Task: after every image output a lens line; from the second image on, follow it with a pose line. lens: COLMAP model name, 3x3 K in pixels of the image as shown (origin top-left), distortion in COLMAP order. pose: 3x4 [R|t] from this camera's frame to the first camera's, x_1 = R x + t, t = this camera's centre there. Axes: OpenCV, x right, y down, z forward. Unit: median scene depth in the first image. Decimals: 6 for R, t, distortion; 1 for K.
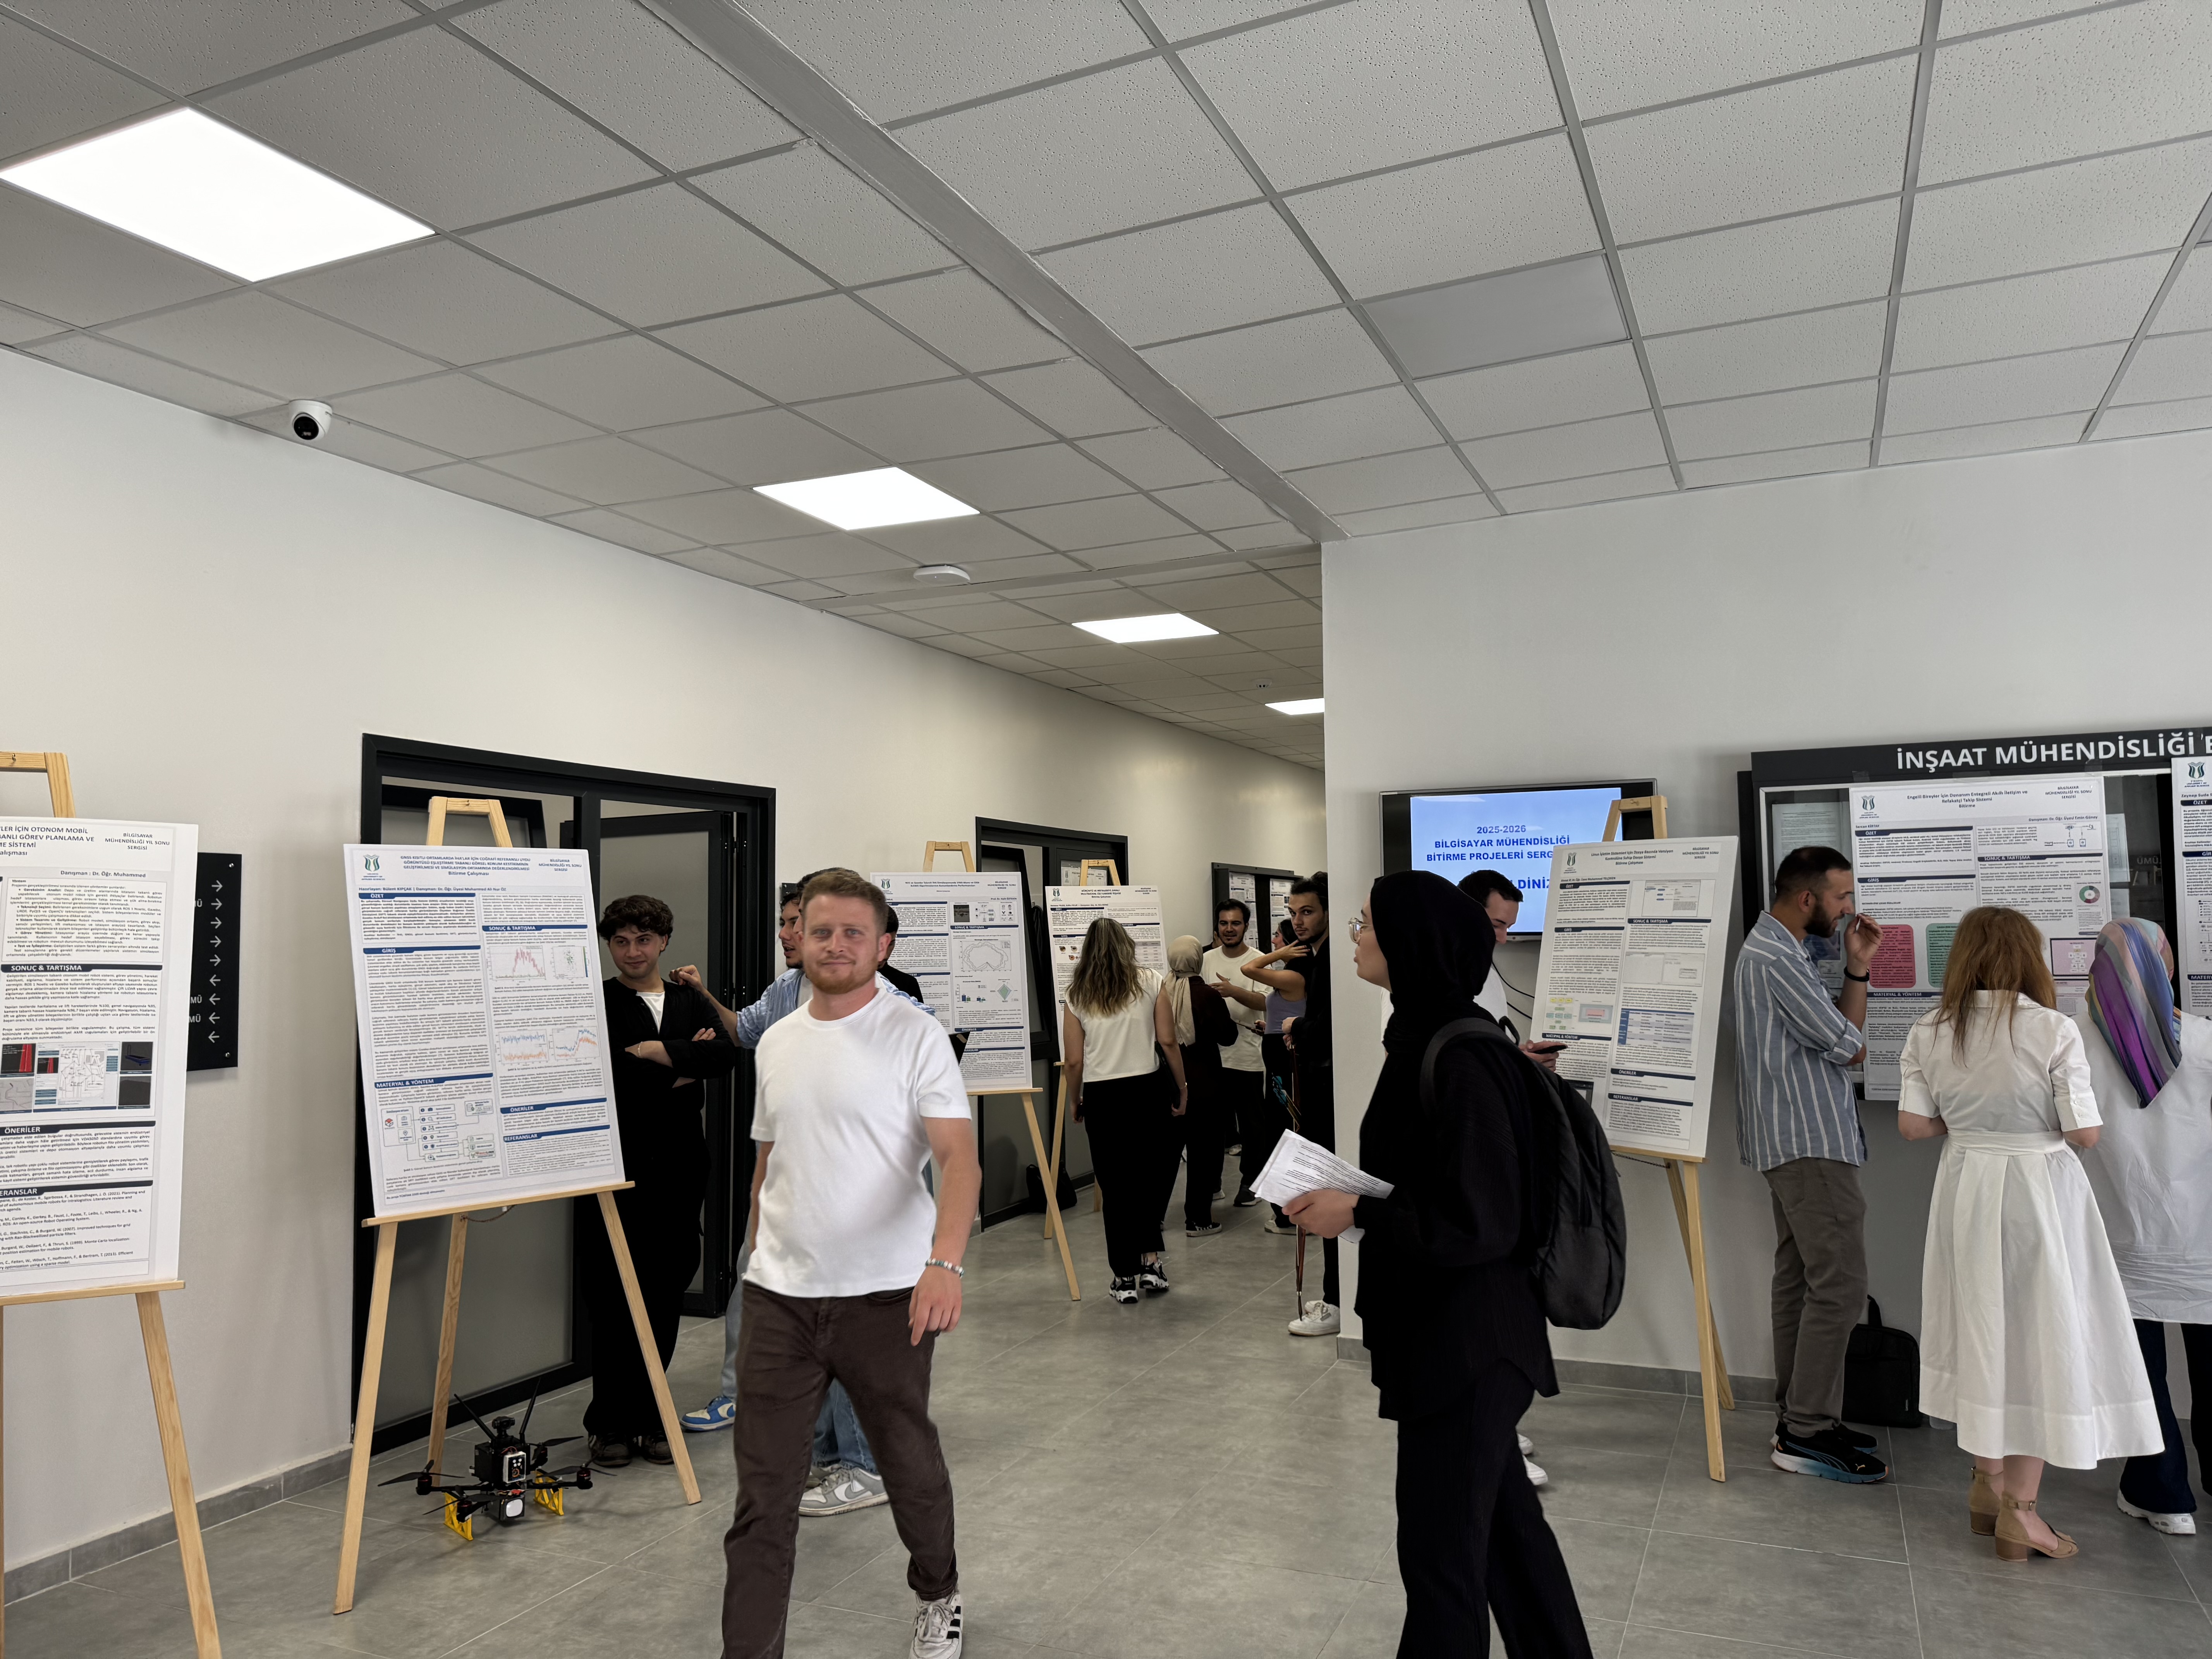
lens RADIAL K [[1579.4, 0, 1090.8], [0, 1579.4, 850.8], [0, 0, 1]] dist [0.042405, -0.038688]
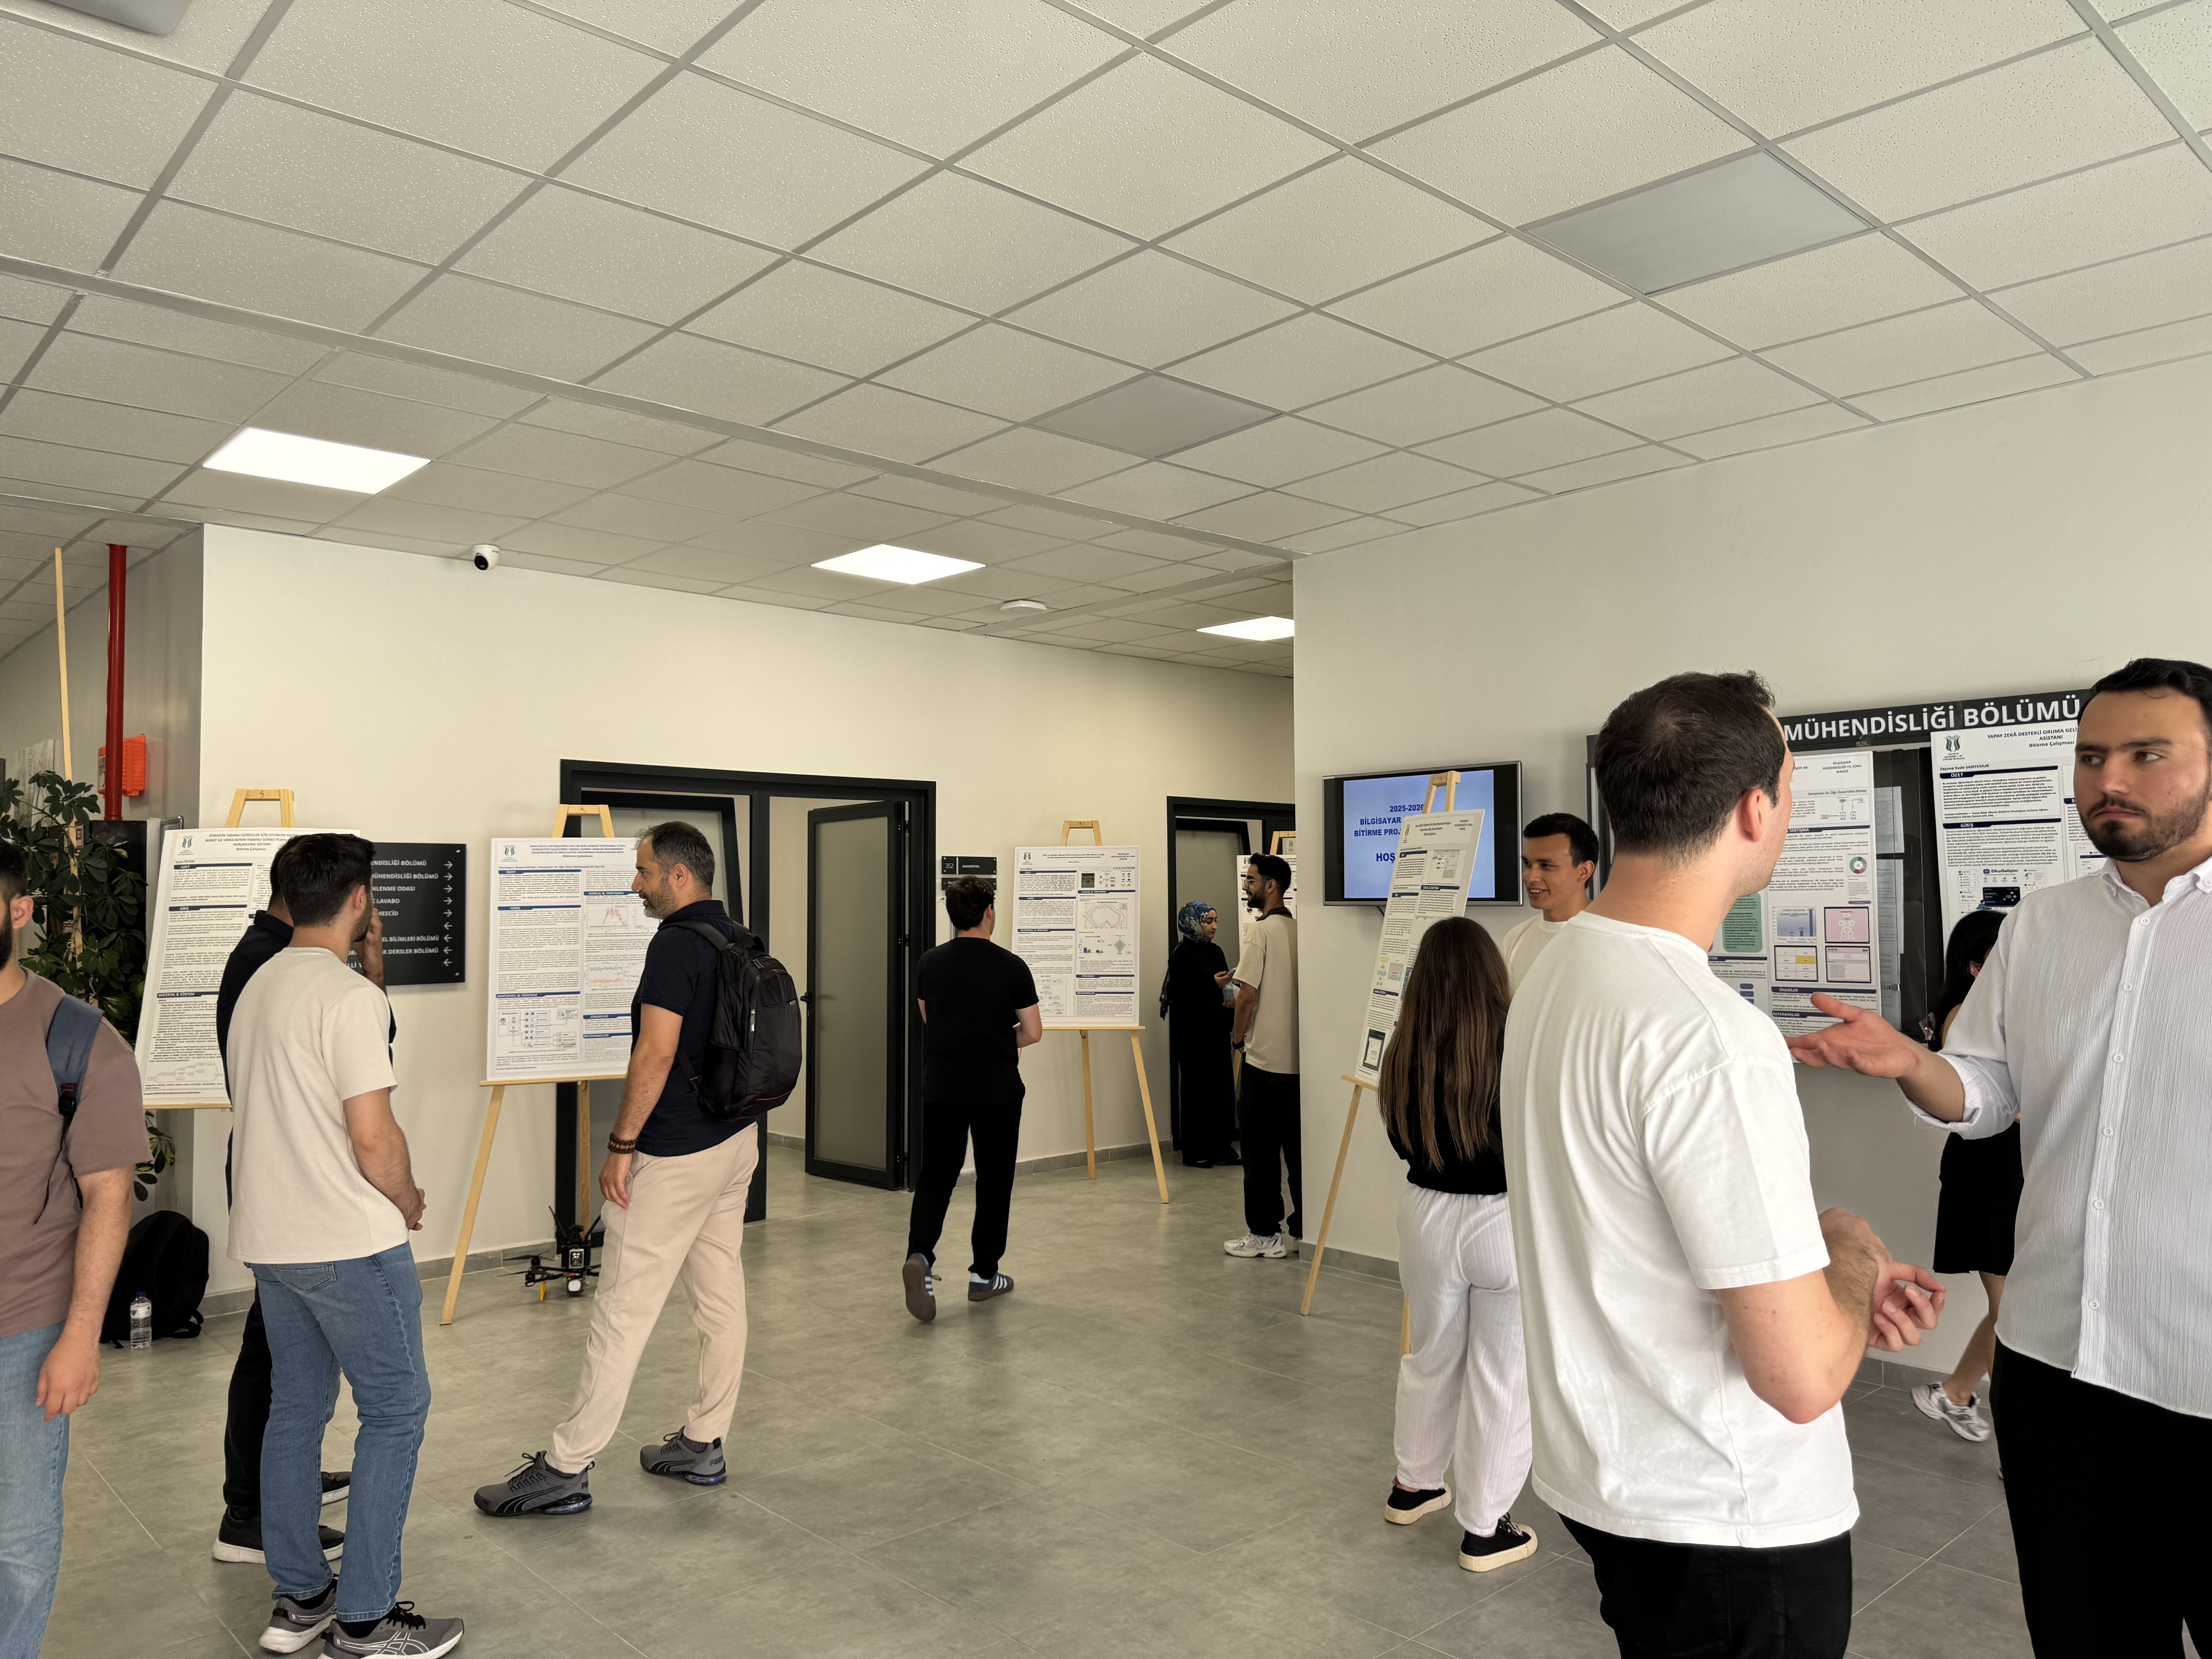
lens RADIAL K [[1579.4, 0, 1101.4], [0, 1579.4, 833.0], [0, 0, 1]] dist [0.042405, -0.038688]
pose [[0.919497, -0.011609, -0.392925, 0.581292], [0.017269, 0.999792, 0.010873, -0.013502], [0.392717, -0.016783, 0.919506, -0.146630]]
